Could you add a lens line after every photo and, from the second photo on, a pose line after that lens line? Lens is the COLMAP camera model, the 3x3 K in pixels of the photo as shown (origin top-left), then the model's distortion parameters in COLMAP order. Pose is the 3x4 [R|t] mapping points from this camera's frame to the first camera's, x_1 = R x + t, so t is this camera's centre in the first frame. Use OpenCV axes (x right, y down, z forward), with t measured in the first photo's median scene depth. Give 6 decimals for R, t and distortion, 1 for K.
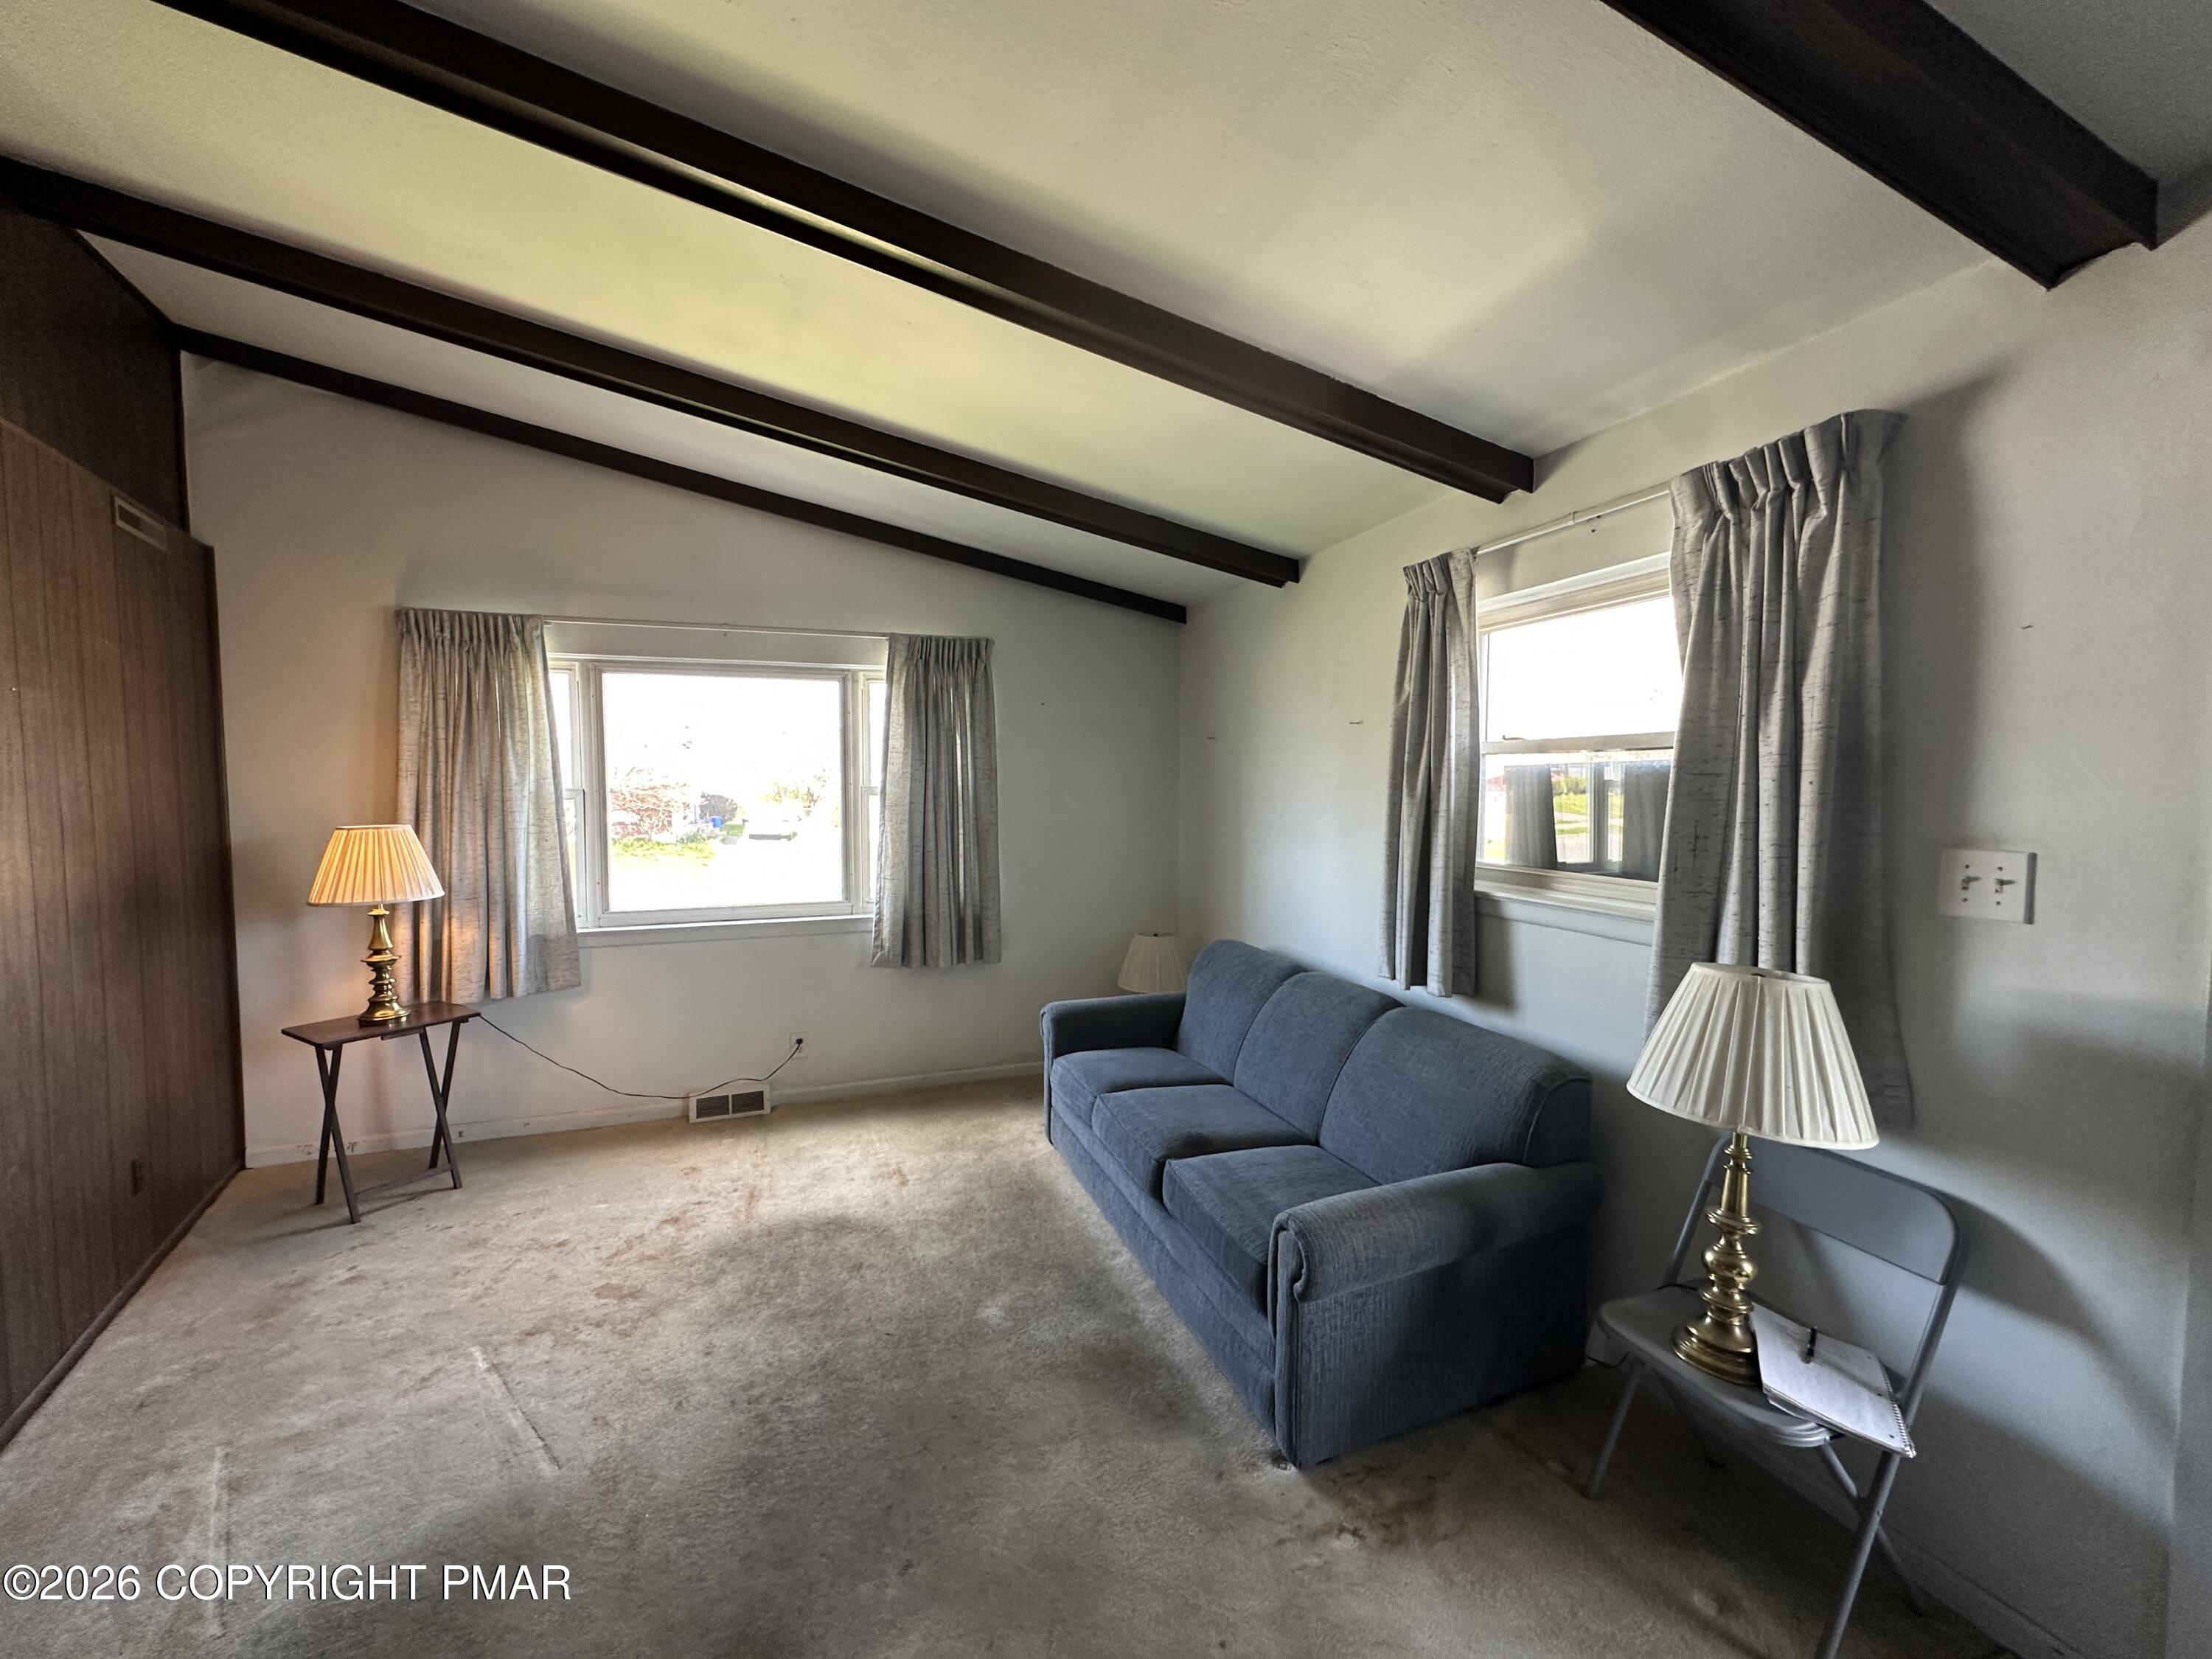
lens RADIAL K [[882.6, 0, 1106.0], [0, 882.6, 829.5], [0, 0, 1]] dist [-0.001396, 0.000370]
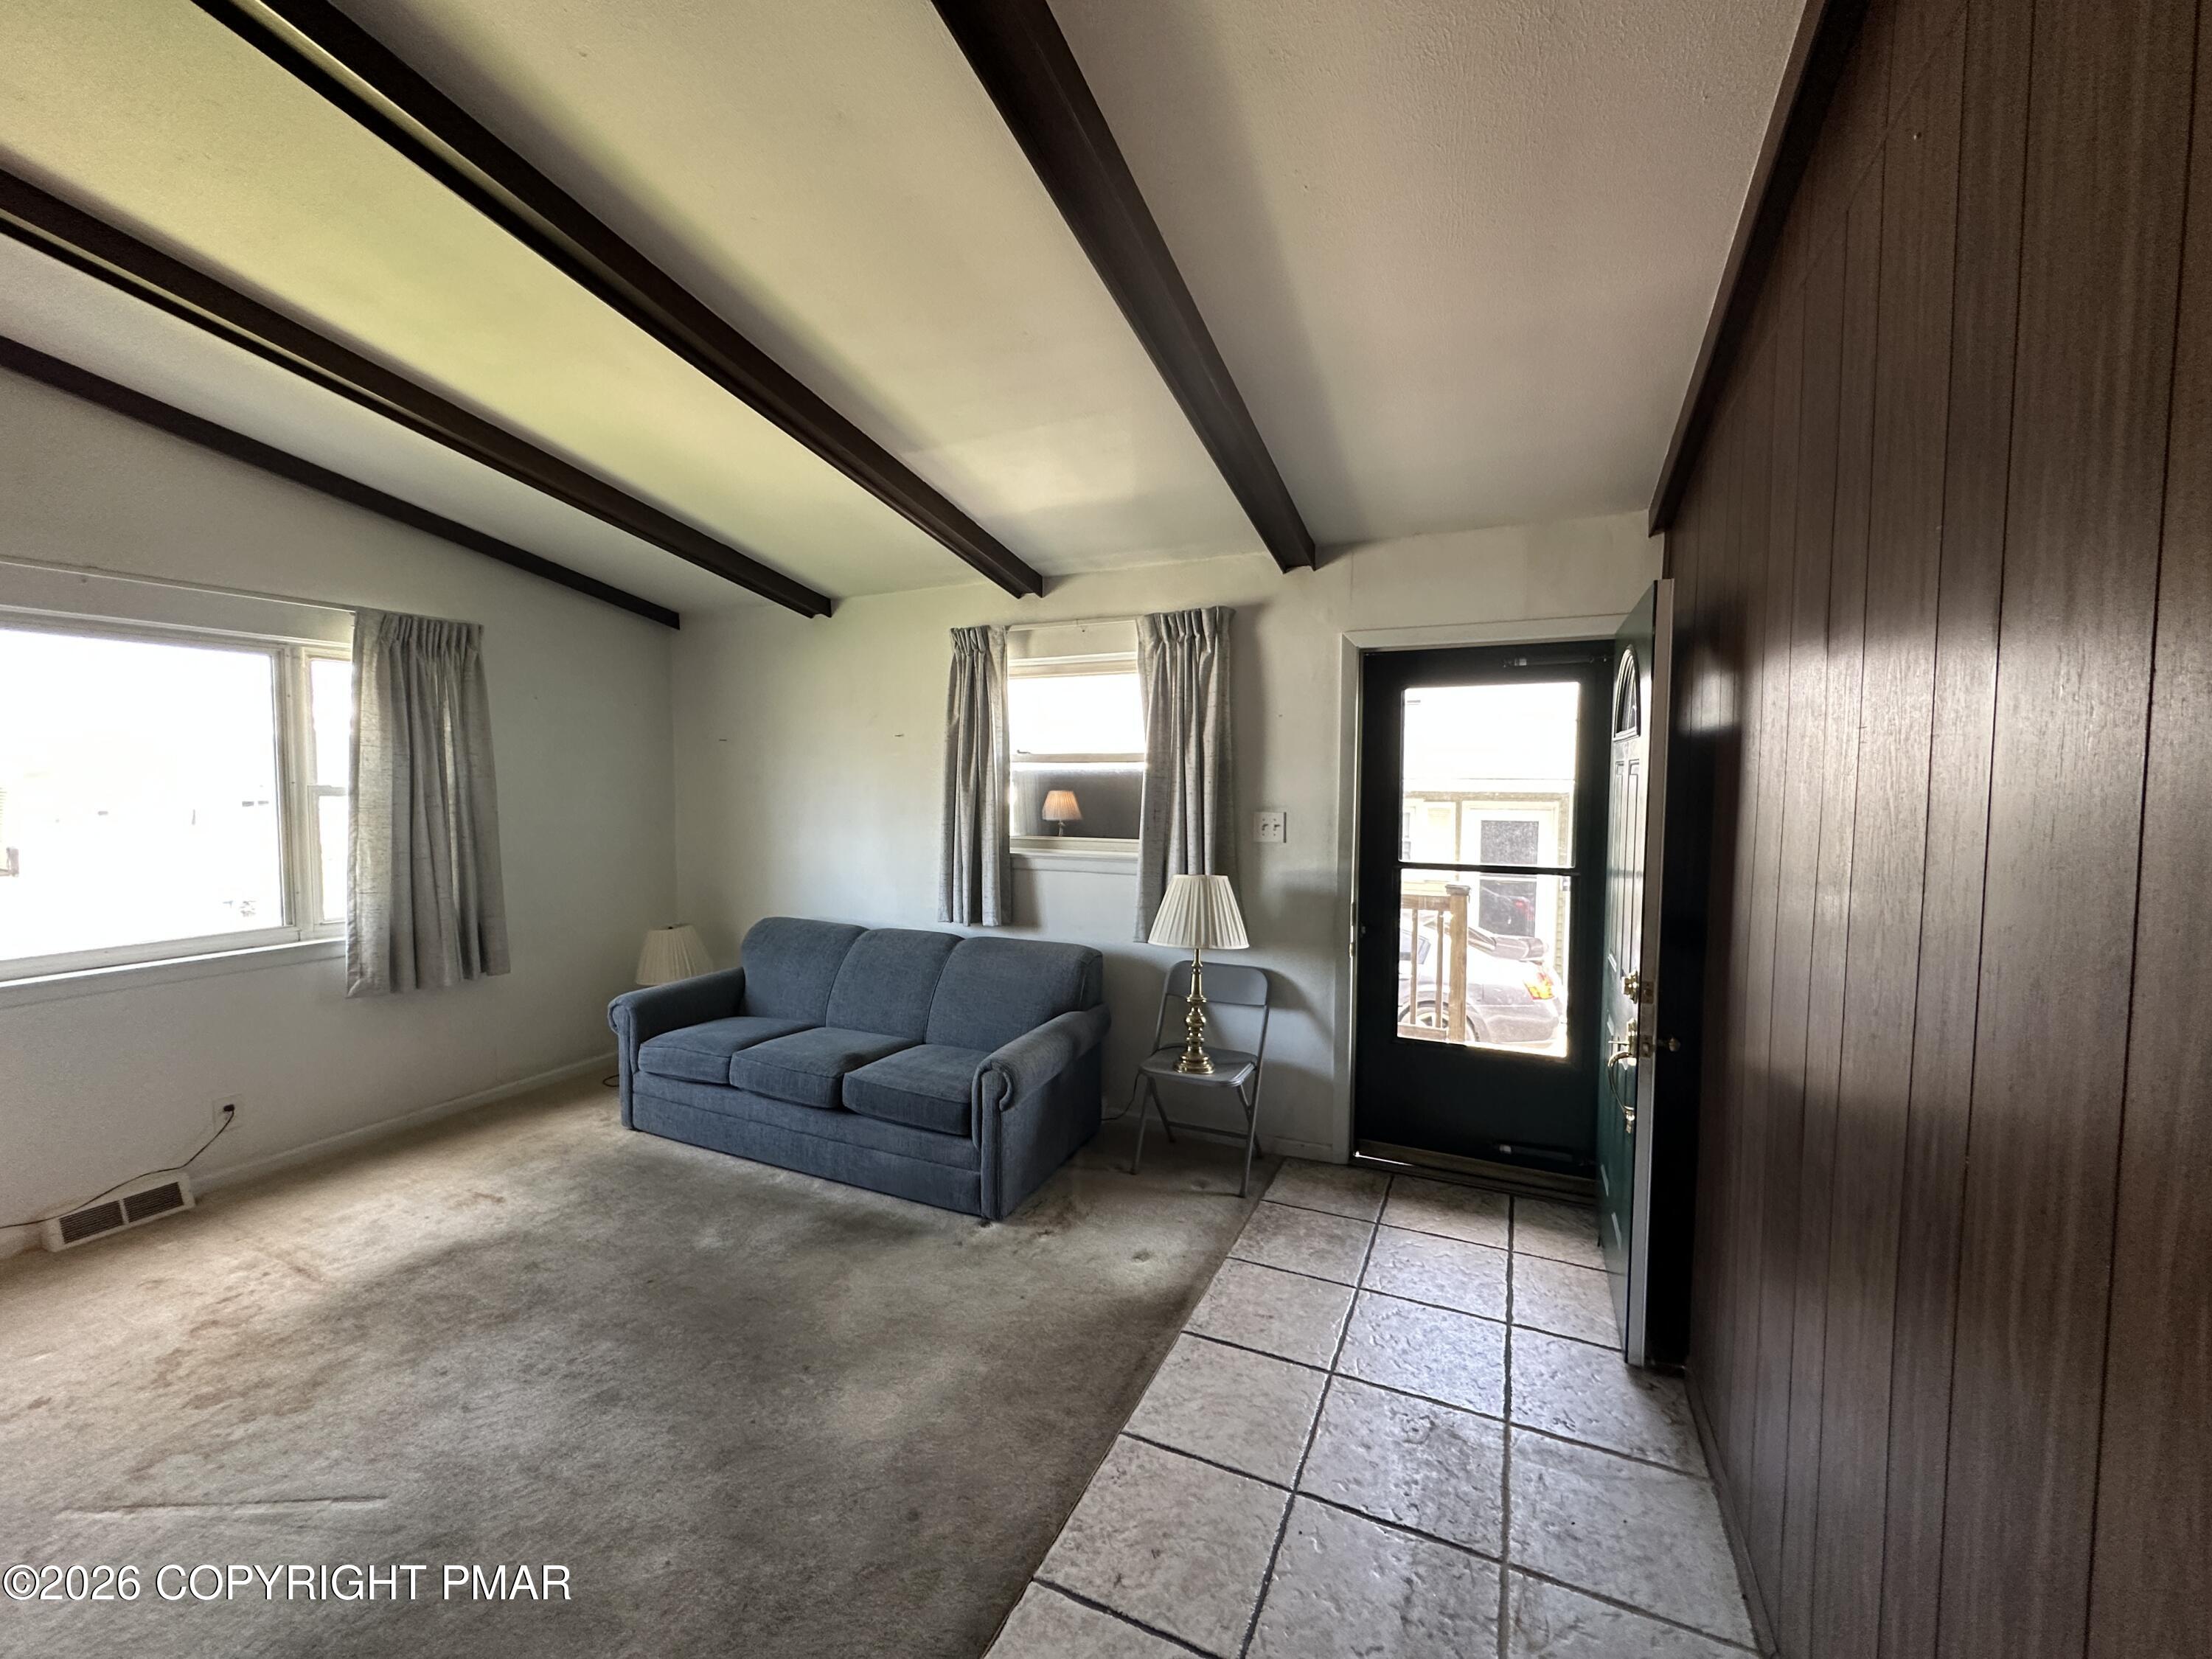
lens RADIAL K [[882.6, 0, 1106.0], [0, 882.6, 829.5], [0, 0, 1]] dist [-0.001396, 0.000370]
pose [[0.707995, -0.040053, 0.705081, -0.498663], [0.036061, 0.999138, 0.020546, 0.003720], [-0.705296, 0.010879, 0.708829, -0.171845]]
